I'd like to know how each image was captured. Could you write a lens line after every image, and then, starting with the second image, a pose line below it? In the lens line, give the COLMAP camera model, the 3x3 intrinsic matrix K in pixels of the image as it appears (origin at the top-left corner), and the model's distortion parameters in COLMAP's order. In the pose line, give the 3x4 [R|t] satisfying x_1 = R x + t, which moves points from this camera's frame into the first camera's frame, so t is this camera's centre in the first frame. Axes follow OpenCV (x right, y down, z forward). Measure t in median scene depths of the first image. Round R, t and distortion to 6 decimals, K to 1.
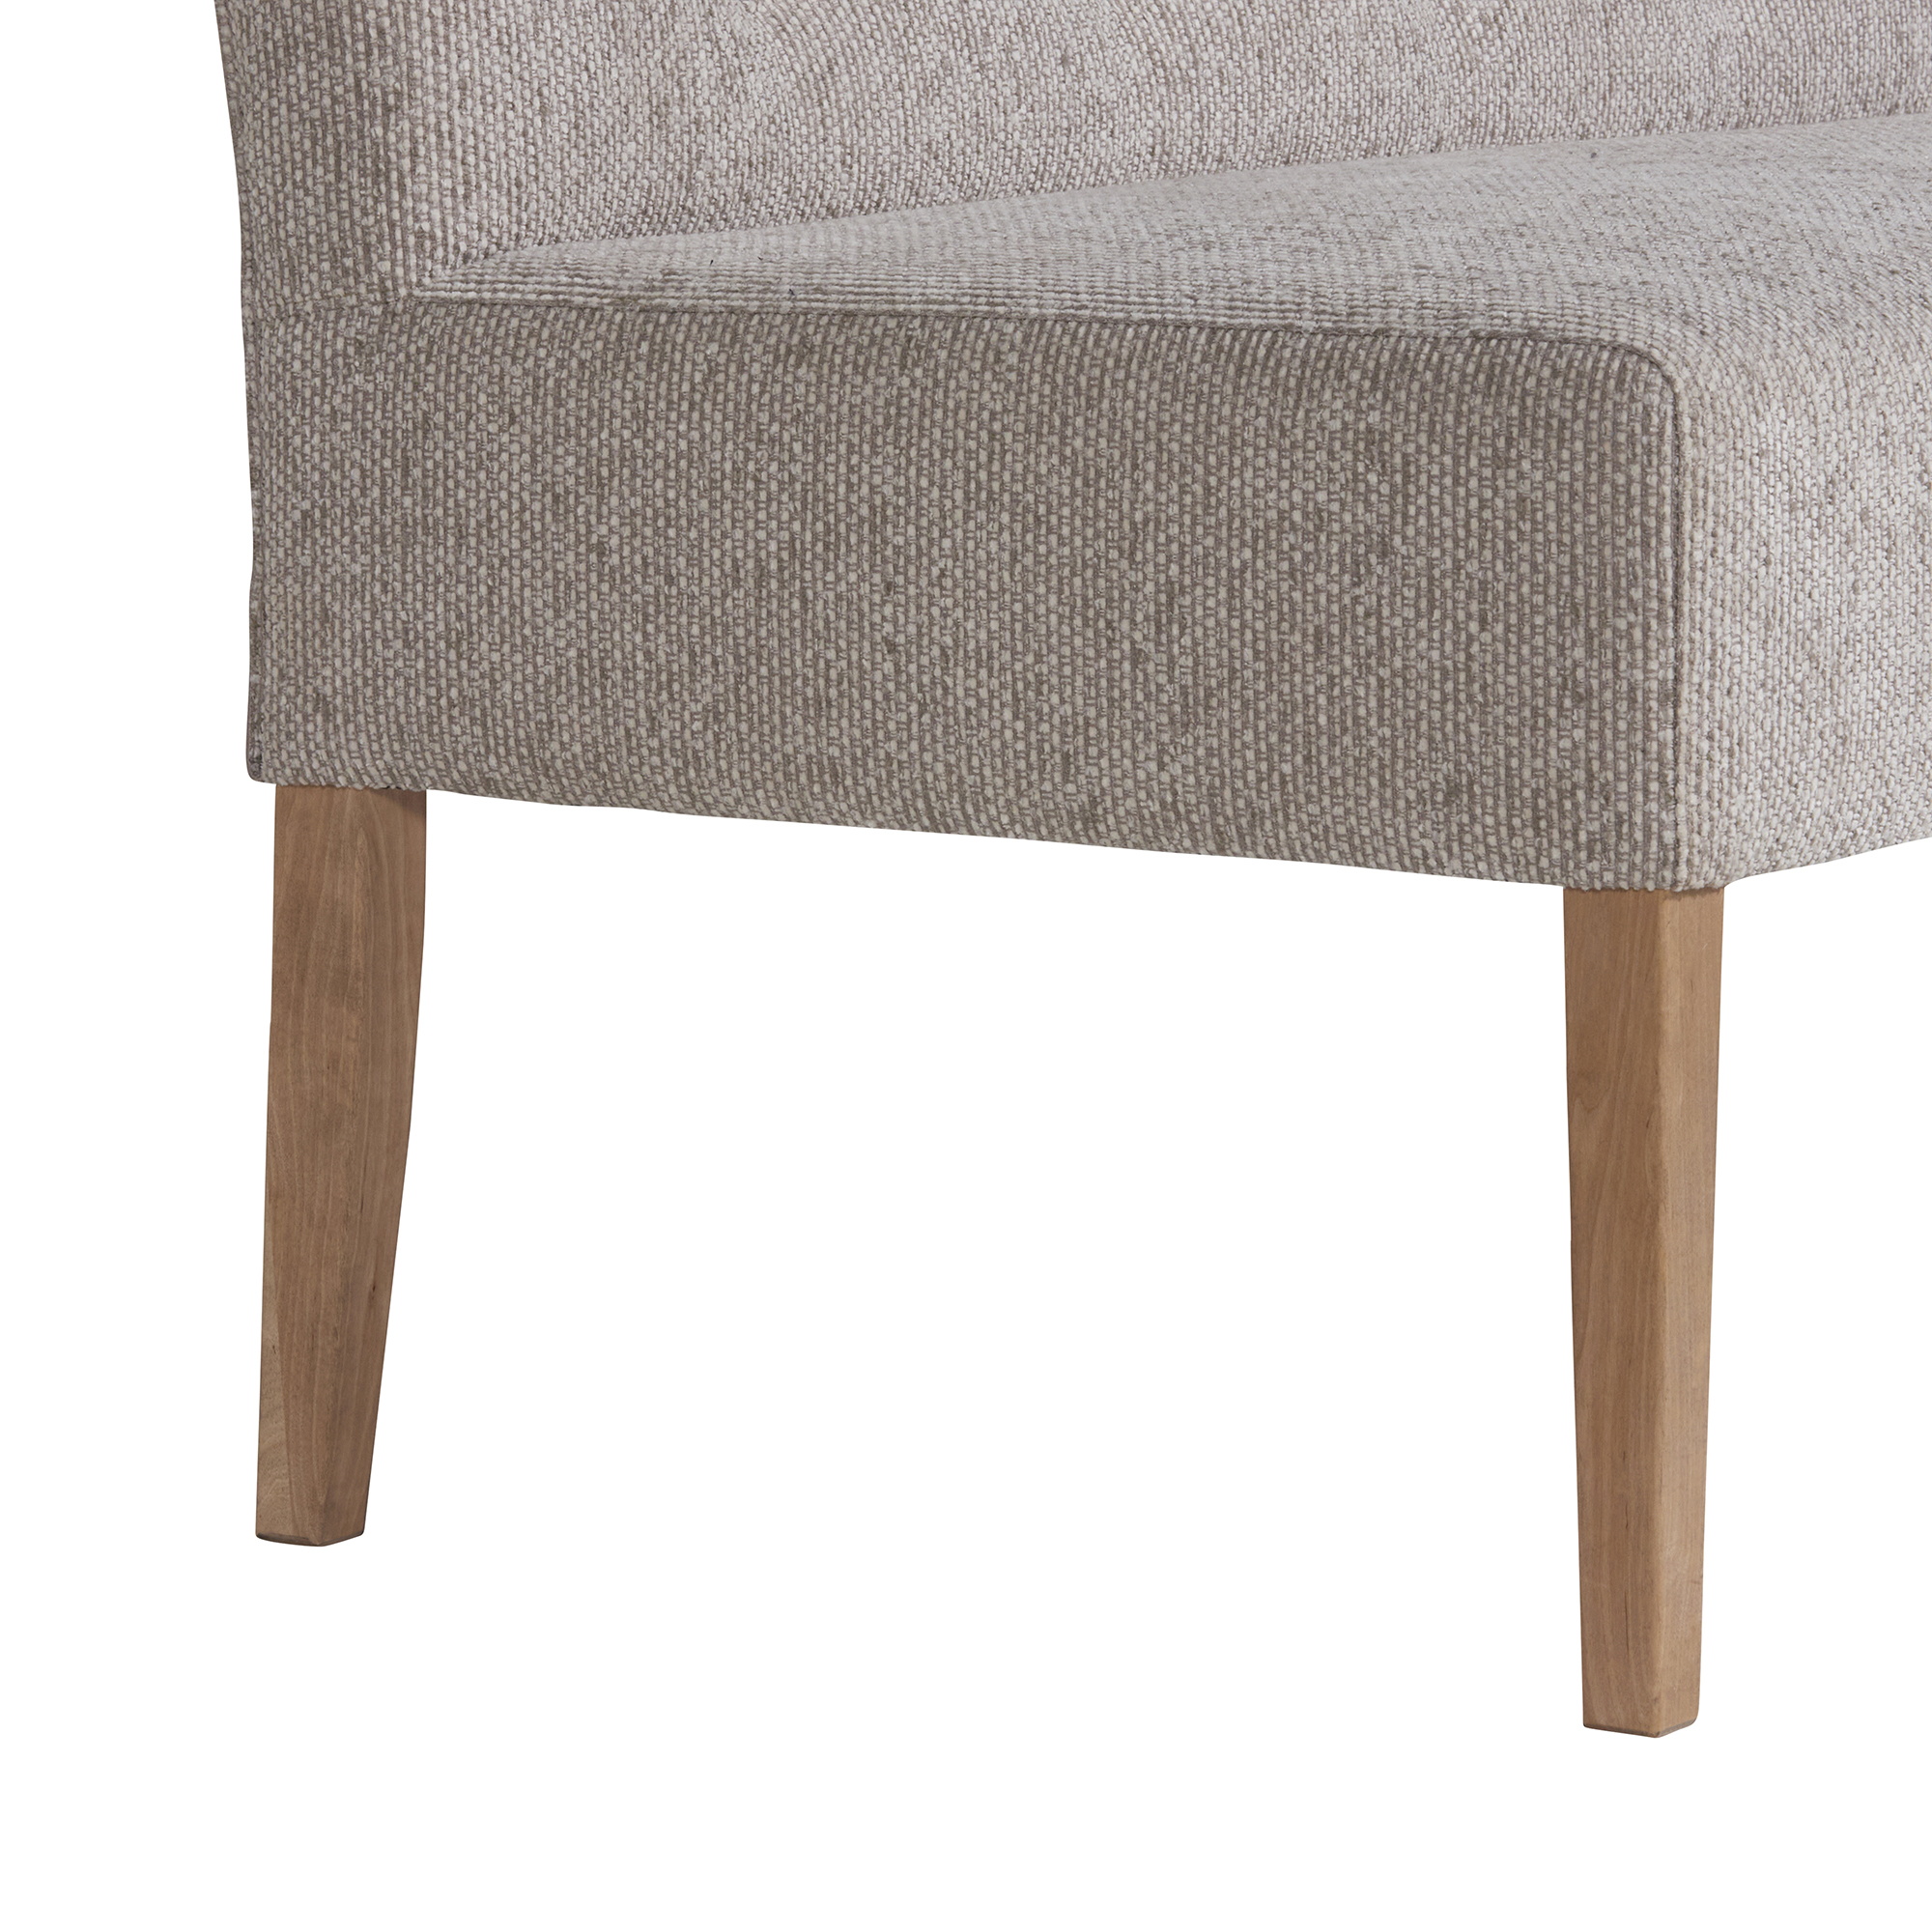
lens RADIAL K [[9609.0, 0, 966.0], [0, 9609.0, 966.0], [0, 0, 1]] dist [-0.076066, 3.015887]
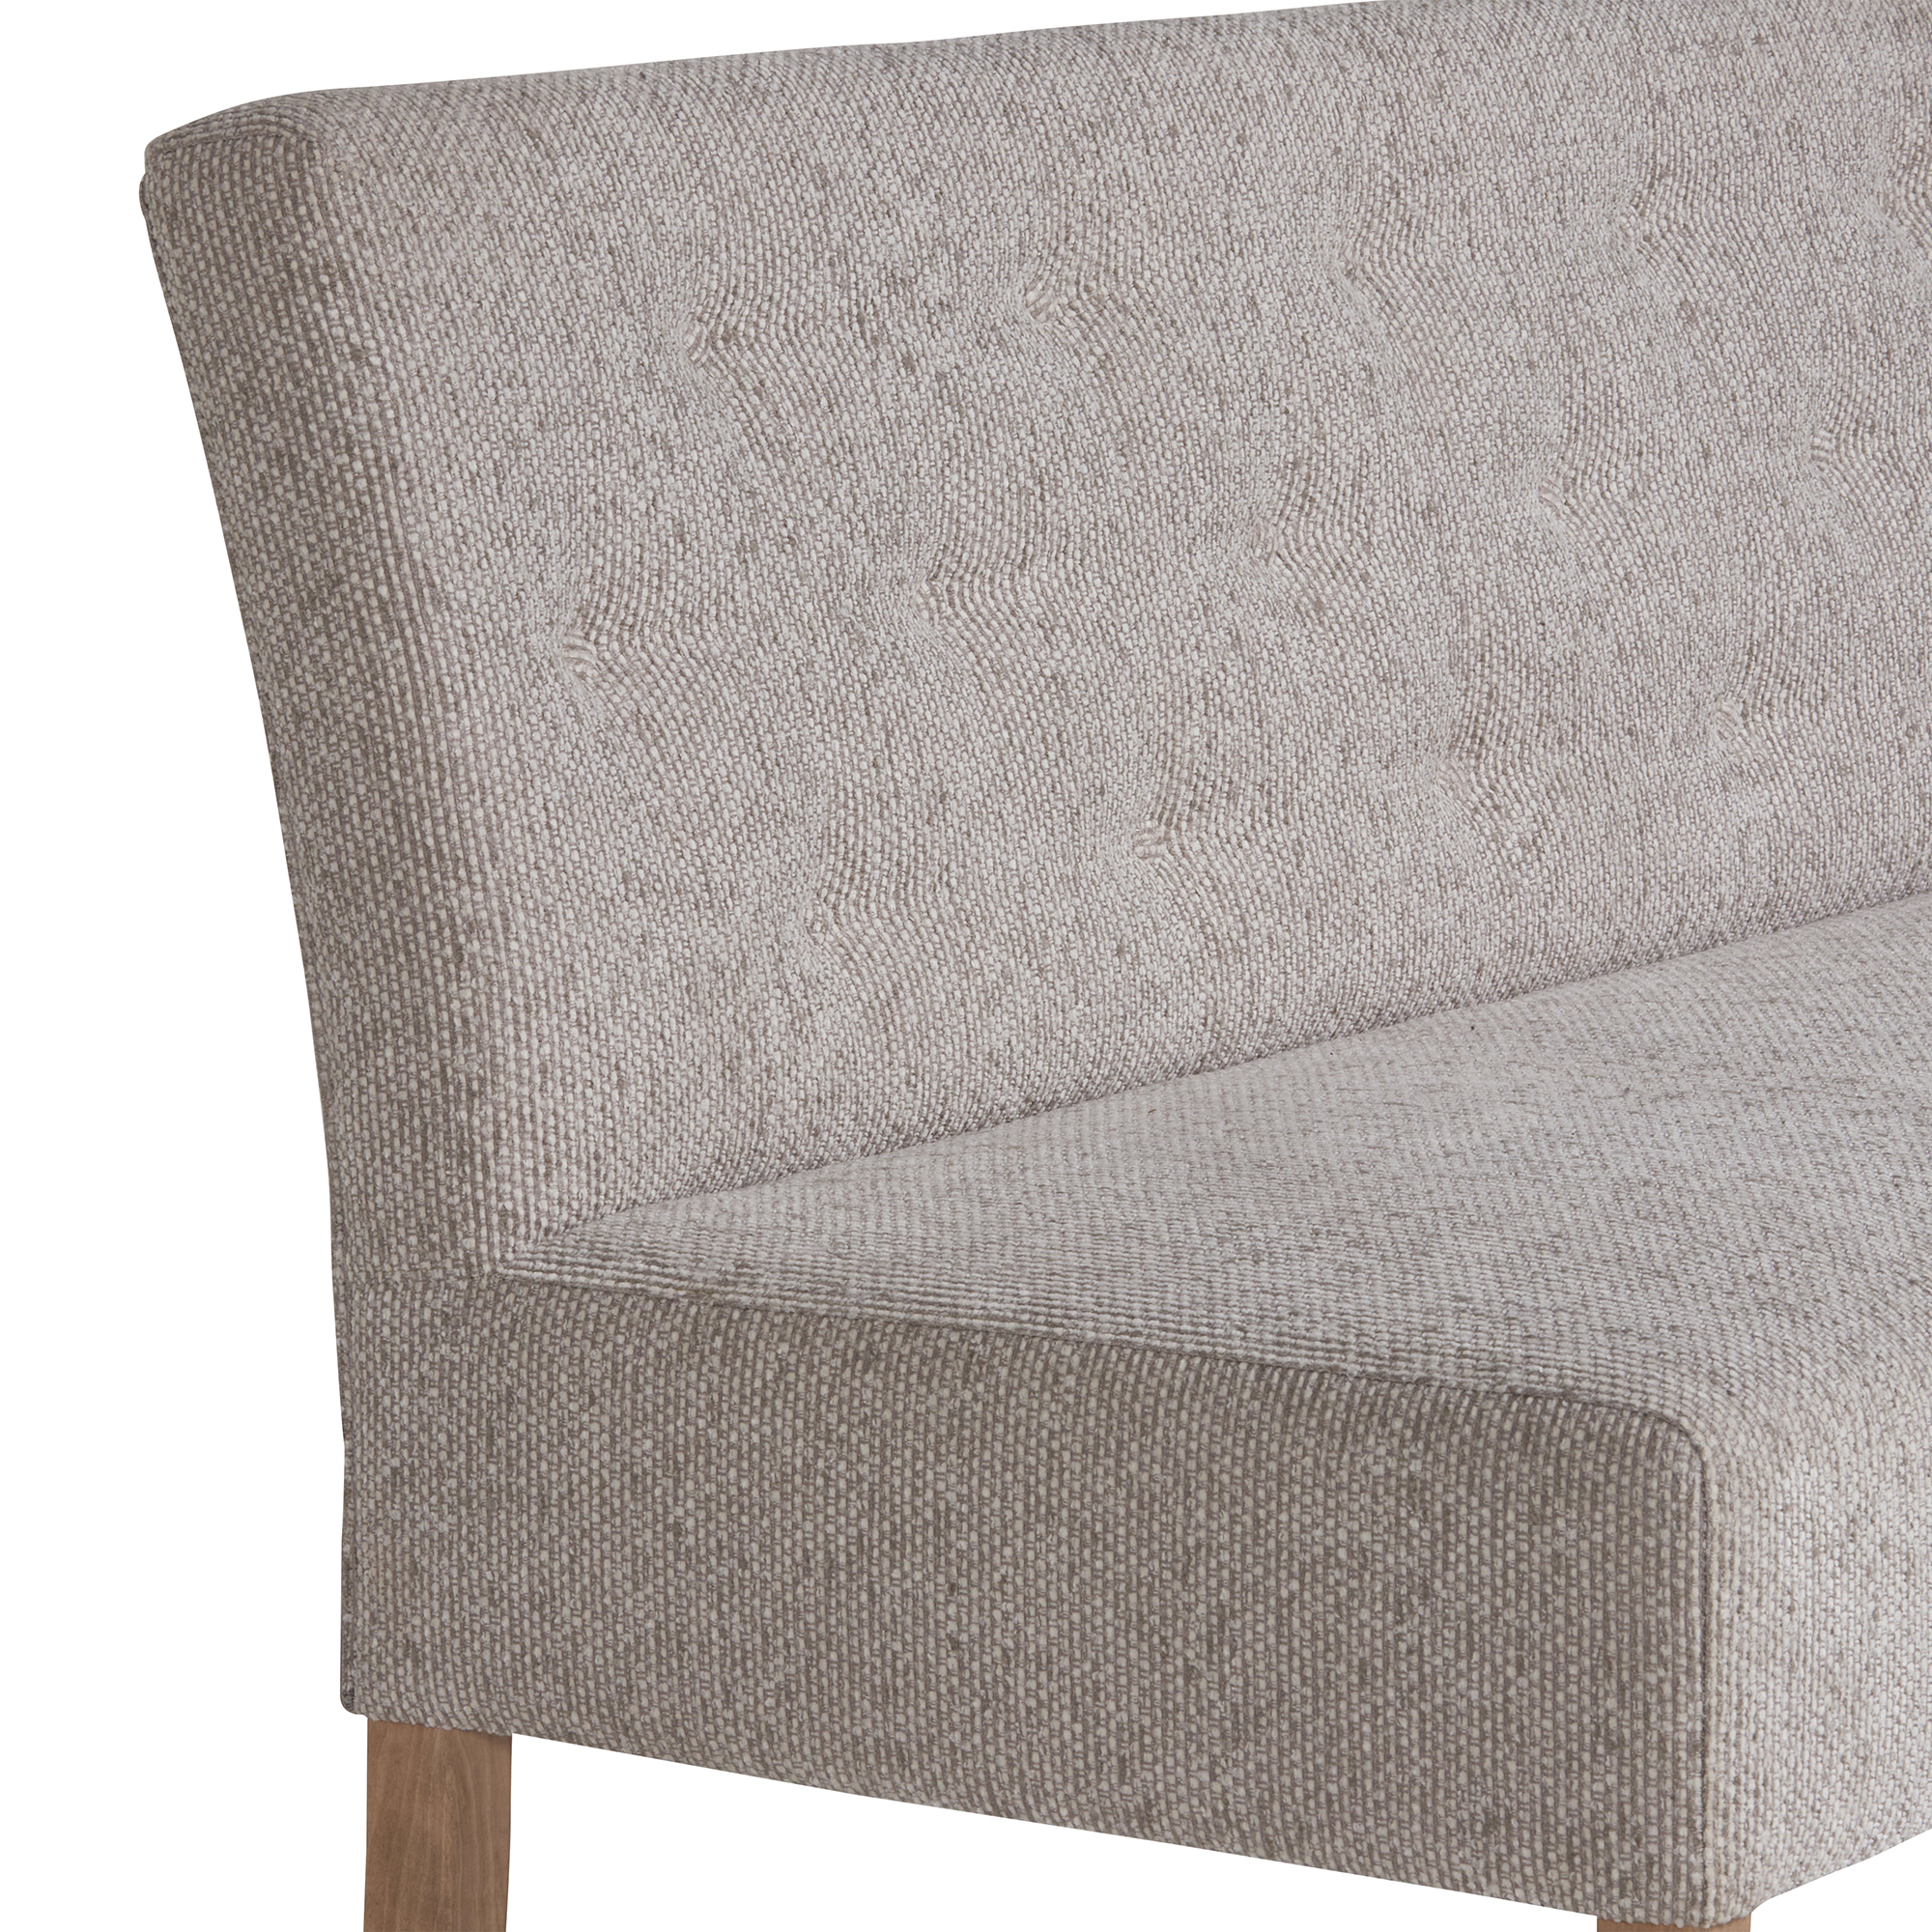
lens RADIAL K [[9316.3, 0, 966.0], [0, 9316.3, 966.0], [0, 0, 1]] dist [-0.141846, 1.503036]
pose [[0.999970, -0.002659, -0.007264, 0.000974], [0.002782, 0.999853, 0.016892, -0.124117], [0.007218, -0.016912, 0.999831, -0.012704]]
